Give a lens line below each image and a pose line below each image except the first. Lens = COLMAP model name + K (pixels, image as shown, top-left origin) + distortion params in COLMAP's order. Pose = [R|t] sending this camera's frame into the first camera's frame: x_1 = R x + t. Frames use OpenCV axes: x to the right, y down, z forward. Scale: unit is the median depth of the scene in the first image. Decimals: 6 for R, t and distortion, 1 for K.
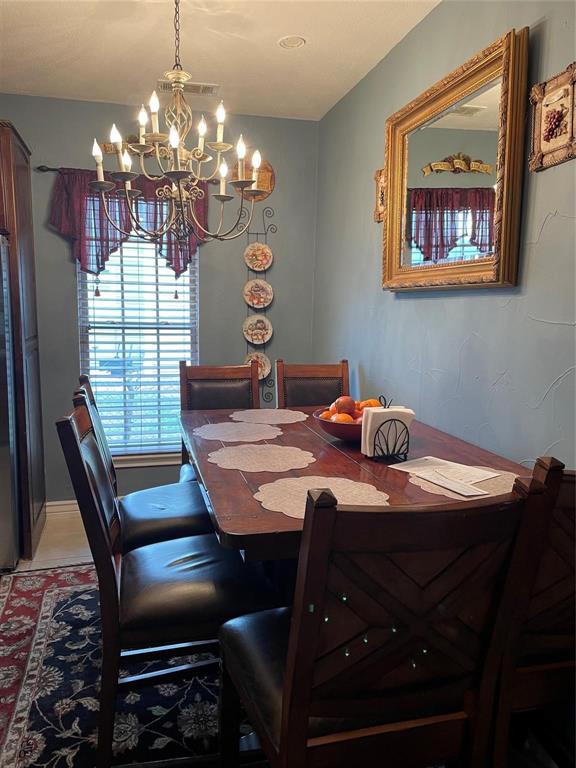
lens RADIAL K [[575.7, 0, 293.0], [0, 575.7, 382.5], [0, 0, 1]] dist [0.043001, -0.051245]
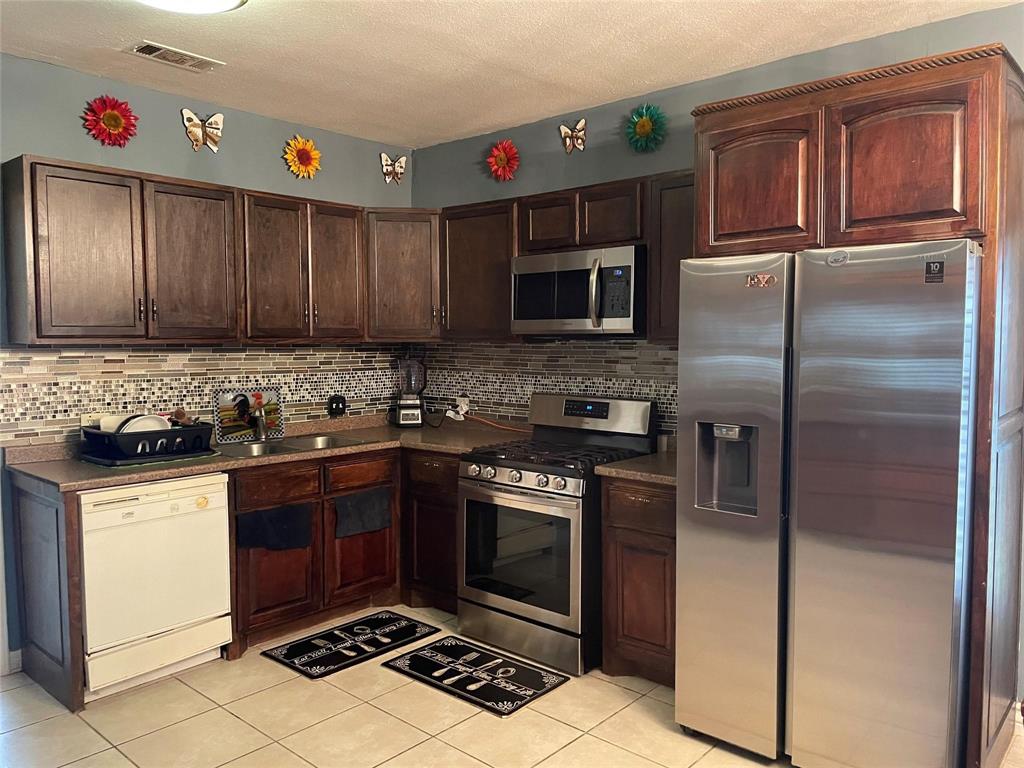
lens RADIAL K [[767.6, 0, 532.1], [0, 767.6, 379.1], [0, 0, 1]] dist [0.043001, -0.051245]
pose [[0.567596, 0.033934, -0.822607, -0.117412], [-0.098352, 0.994790, -0.026825, -0.054145], [0.817411, 0.096131, 0.567977, 0.231017]]
